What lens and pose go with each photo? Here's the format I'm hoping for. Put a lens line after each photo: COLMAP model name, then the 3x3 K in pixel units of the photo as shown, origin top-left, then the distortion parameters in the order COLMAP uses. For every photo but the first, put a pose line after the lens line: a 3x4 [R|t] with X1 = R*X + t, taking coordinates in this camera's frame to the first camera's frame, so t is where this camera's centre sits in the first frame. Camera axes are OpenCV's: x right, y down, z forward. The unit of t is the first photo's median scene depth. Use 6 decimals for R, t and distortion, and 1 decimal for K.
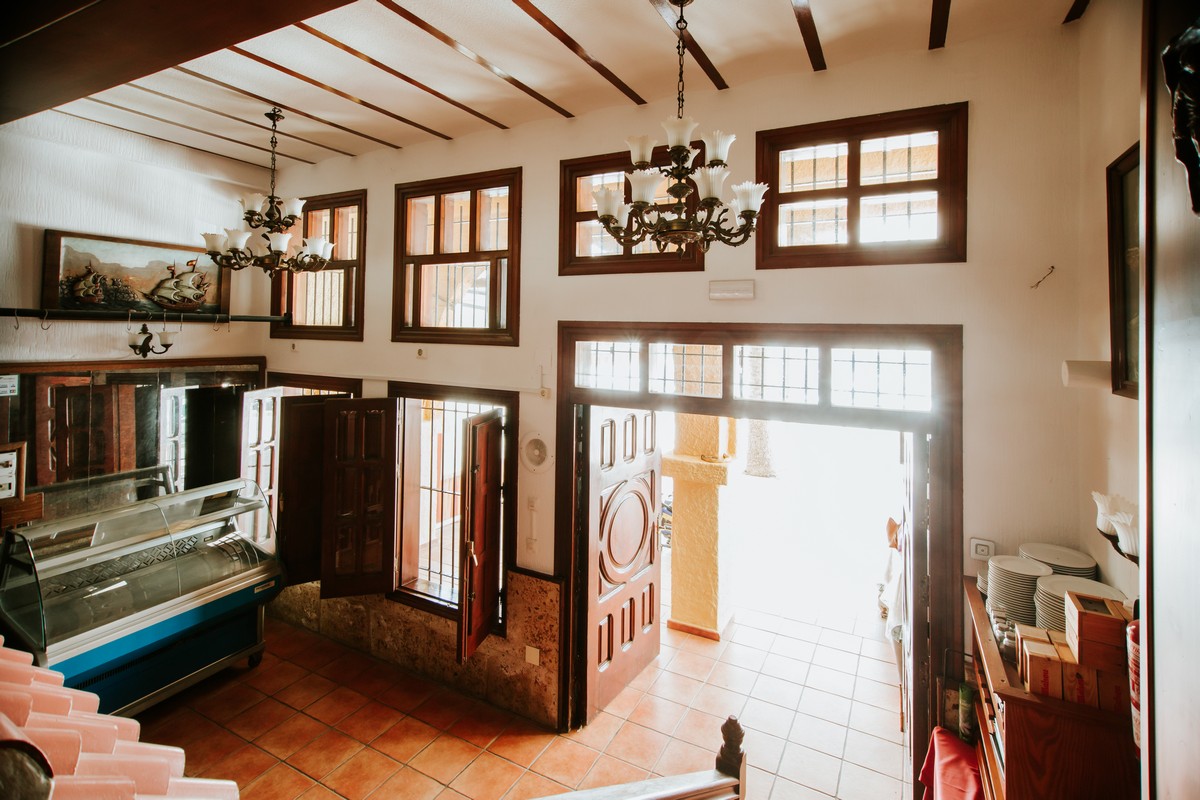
lens RADIAL K [[574.1, 0, 611.5], [0, 574.1, 315.9], [0, 0, 1]] dist [0.002132, 0.006407]
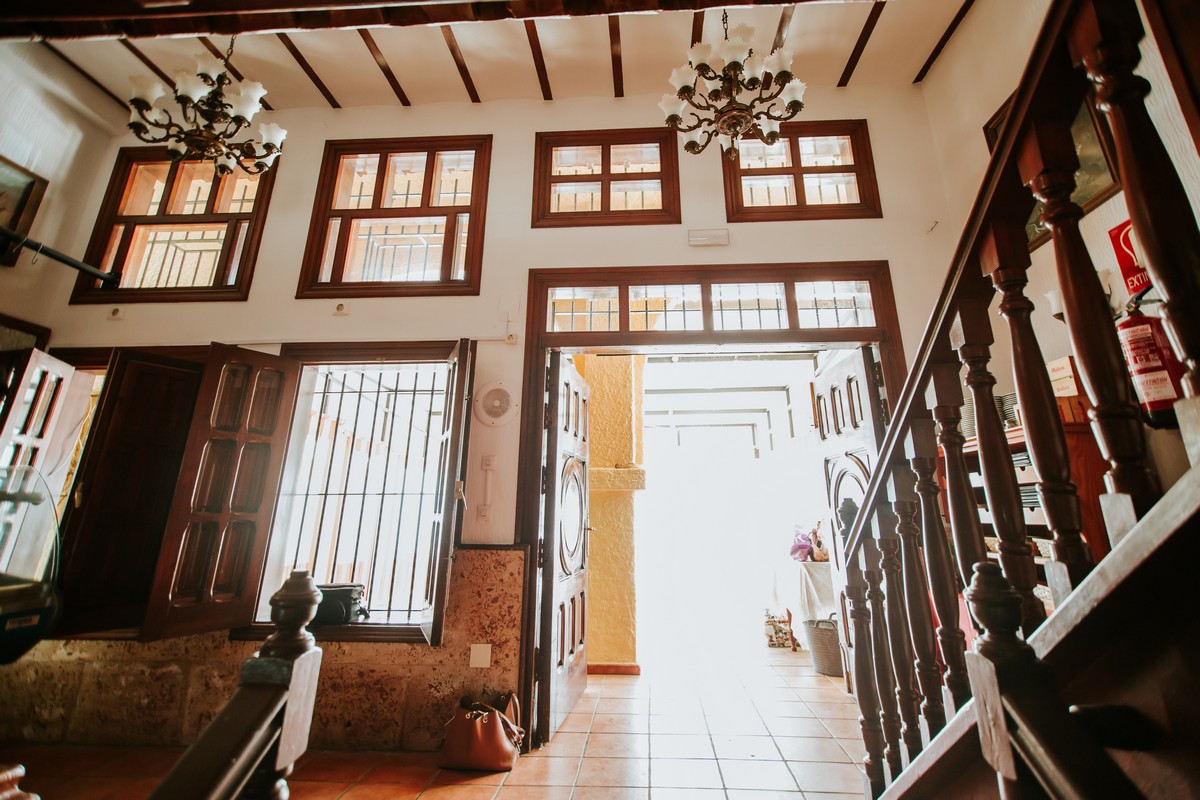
lens RADIAL K [[574.1, 0, 611.5], [0, 574.1, 315.9], [0, 0, 1]] dist [0.002132, 0.006407]
pose [[0.911594, 0.122378, 0.392454, -0.336103], [0.005005, 0.951288, -0.308262, 0.384331], [-0.411062, 0.282974, 0.866576, 0.104256]]
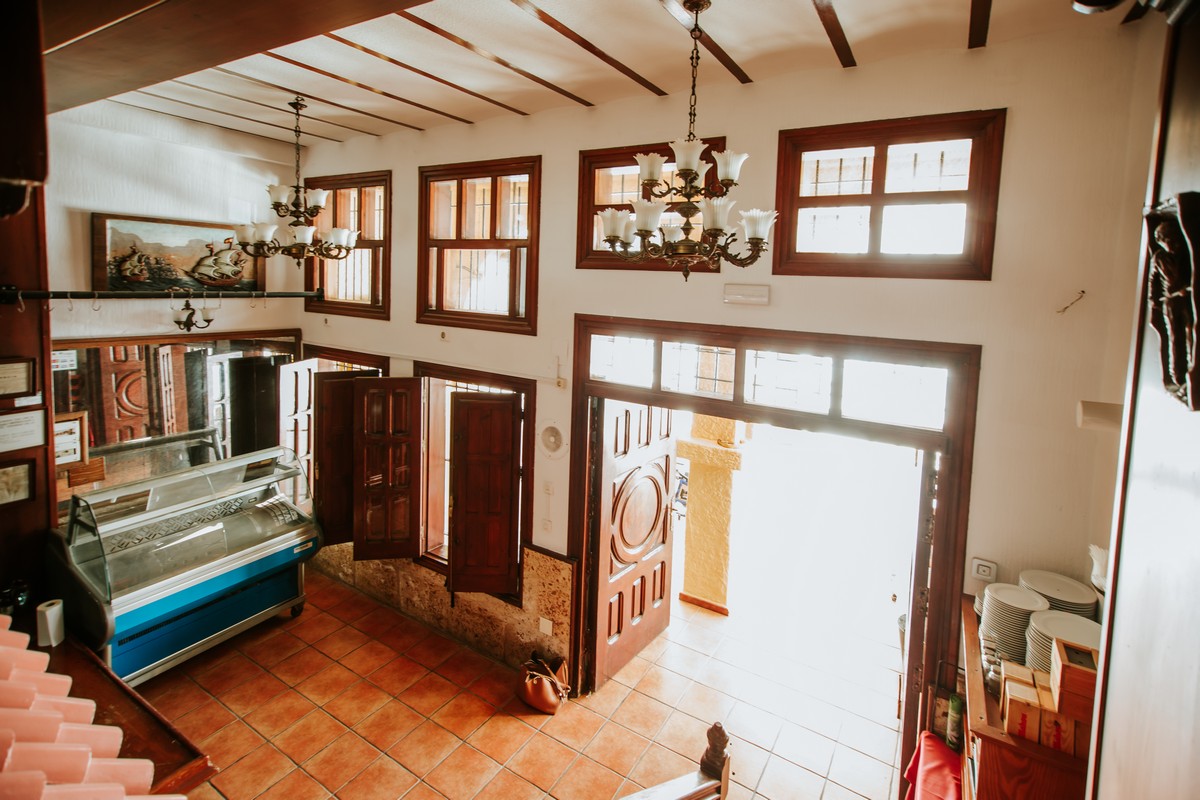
lens RADIAL K [[574.1, 0, 611.5], [0, 574.1, 315.9], [0, 0, 1]] dist [0.002132, 0.006407]
pose [[0.997774, 0.026256, -0.061304, 0.032867], [-0.020811, 0.995919, 0.087820, -0.075609], [0.063360, -0.086348, 0.994248, 0.000730]]
